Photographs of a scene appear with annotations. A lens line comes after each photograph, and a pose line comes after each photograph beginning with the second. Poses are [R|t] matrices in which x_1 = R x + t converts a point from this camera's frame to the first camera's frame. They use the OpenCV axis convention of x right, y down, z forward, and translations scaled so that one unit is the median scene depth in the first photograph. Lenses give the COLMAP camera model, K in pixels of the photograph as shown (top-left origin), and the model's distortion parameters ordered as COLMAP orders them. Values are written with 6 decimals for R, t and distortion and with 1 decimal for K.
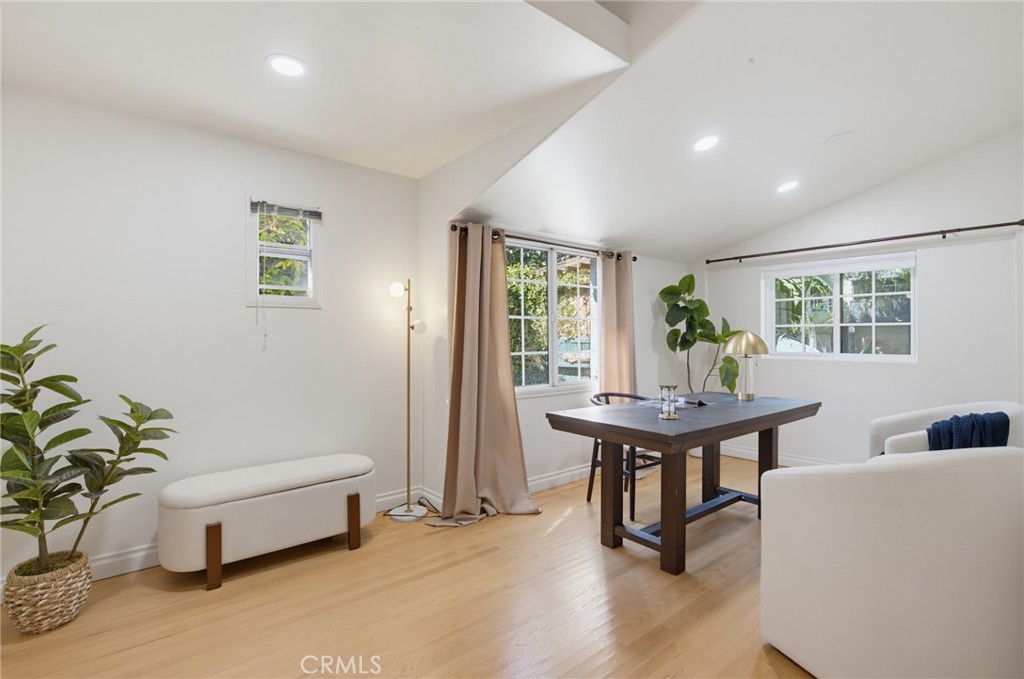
lens RADIAL K [[467.6, 0, 516.3], [0, 467.6, 346.4], [0, 0, 1]] dist [-0.034533, 0.004927]
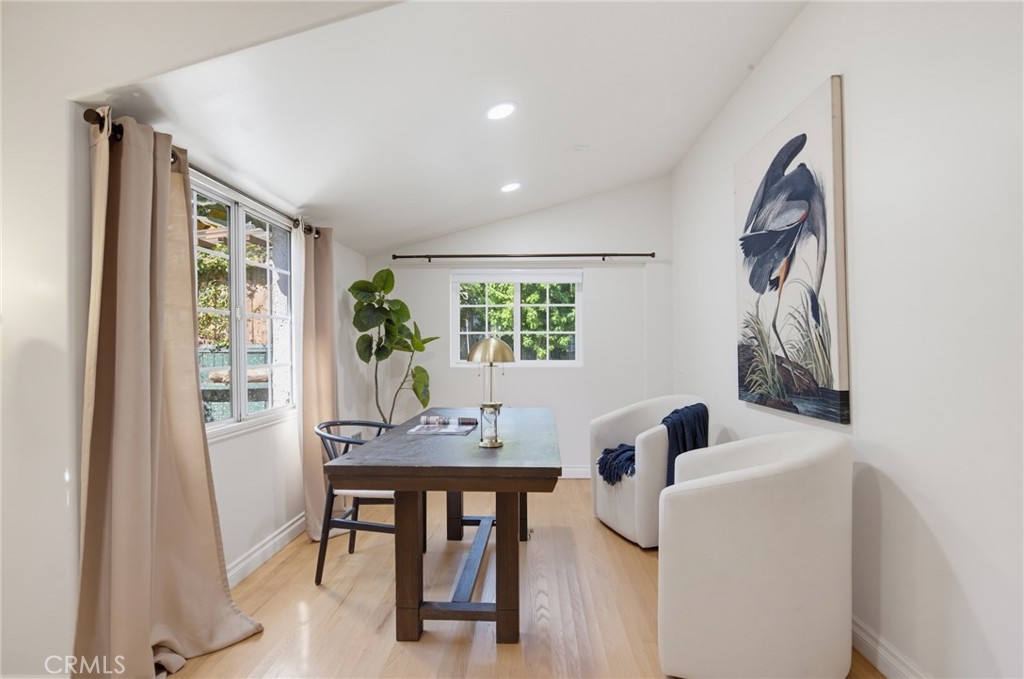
lens RADIAL K [[514.2, 0, 513.7], [0, 514.2, 354.1], [0, 0, 1]] dist [-0.025495, -0.000079]
pose [[0.664465, -0.012127, 0.747221, -0.178438], [0.016856, 0.999857, 0.001238, -0.000167], [-0.747130, 0.011773, 0.664574, 0.244190]]
